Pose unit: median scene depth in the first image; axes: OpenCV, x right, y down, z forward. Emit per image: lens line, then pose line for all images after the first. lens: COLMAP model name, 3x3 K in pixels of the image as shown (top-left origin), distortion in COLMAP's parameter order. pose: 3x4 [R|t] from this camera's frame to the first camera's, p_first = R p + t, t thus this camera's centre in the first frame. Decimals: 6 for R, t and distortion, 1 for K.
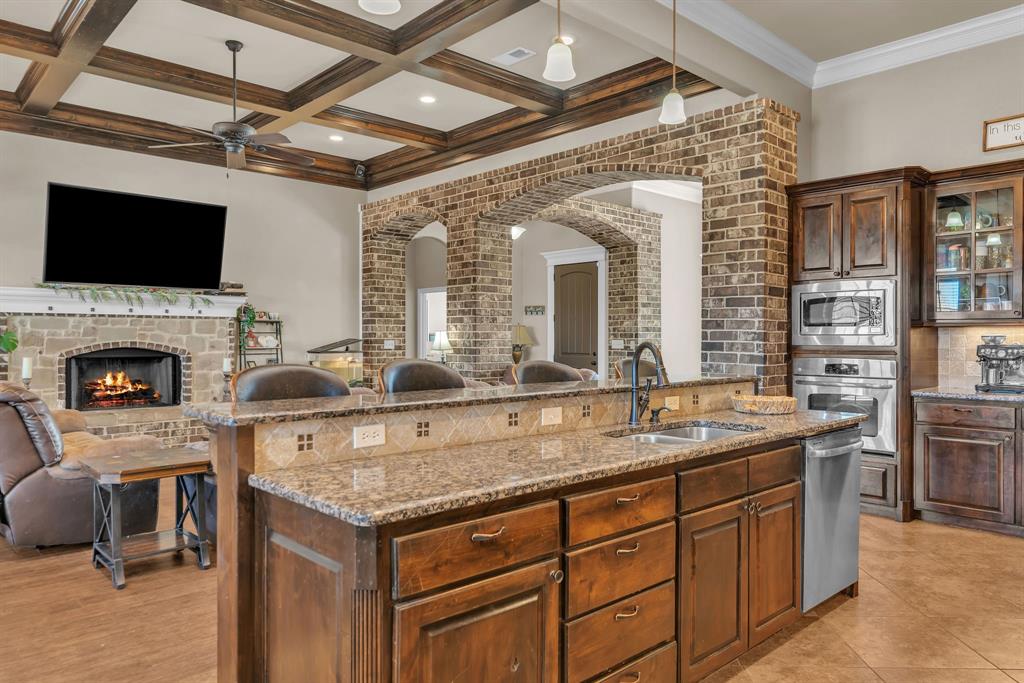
lens RADIAL K [[696.9, 0, 512.0], [0, 696.9, 337.0], [0, 0, 1]] dist [0.002094, -0.004732]
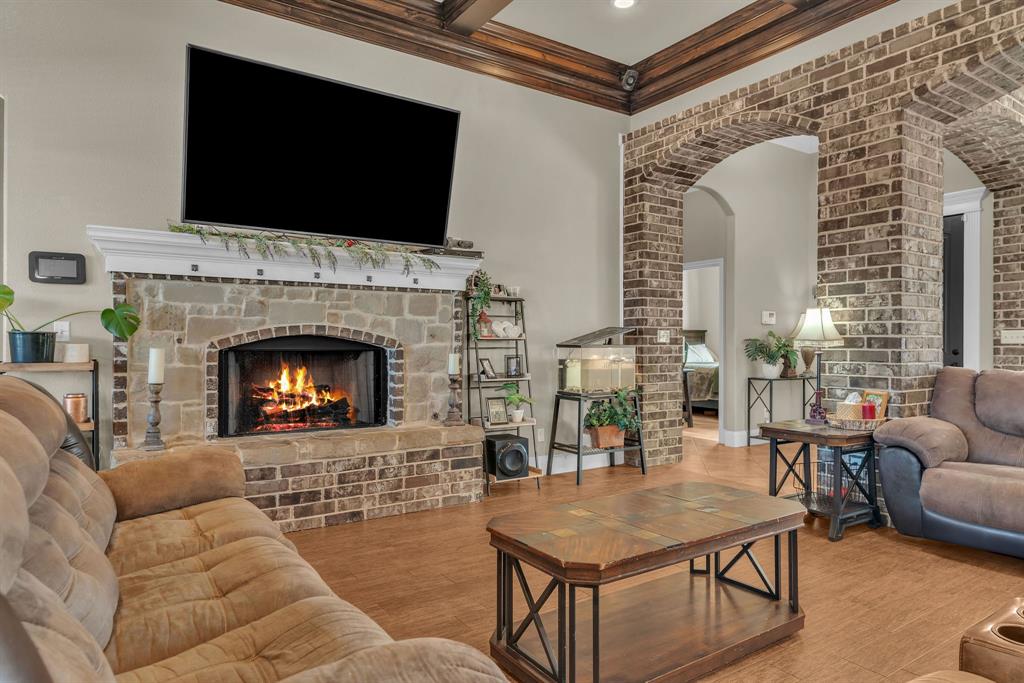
lens RADIAL K [[620.2, 0, 528.5], [0, 620.2, 342.8], [0, 0, 1]] dist [-0.003003, -0.003291]
pose [[0.989337, 0.002850, -0.145620, -0.267255], [-0.002519, 0.999994, 0.002457, 0.019684], [0.145626, -0.002064, 0.989338, 0.458569]]
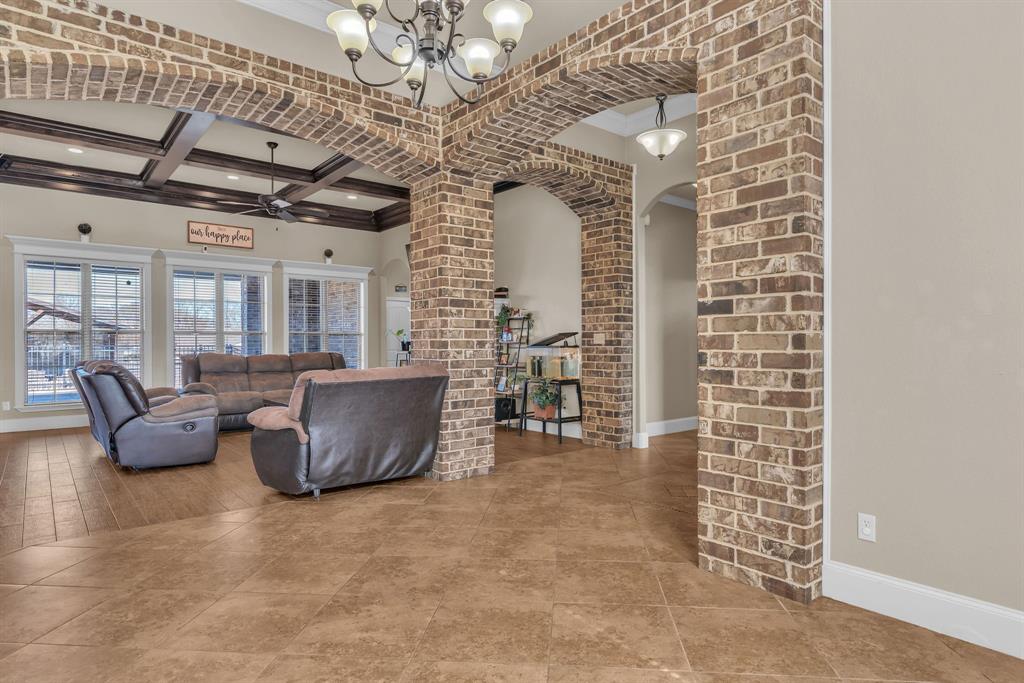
lens RADIAL K [[566.6, 0, 516.9], [0, 566.6, 340.9], [0, 0, 1]] dist [0.000008, -0.000825]
pose [[-0.042773, -0.005326, -0.999071, 0.599946], [0.003708, 0.999978, -0.005489, 0.020386], [0.999078, -0.003939, -0.042753, 1.138506]]
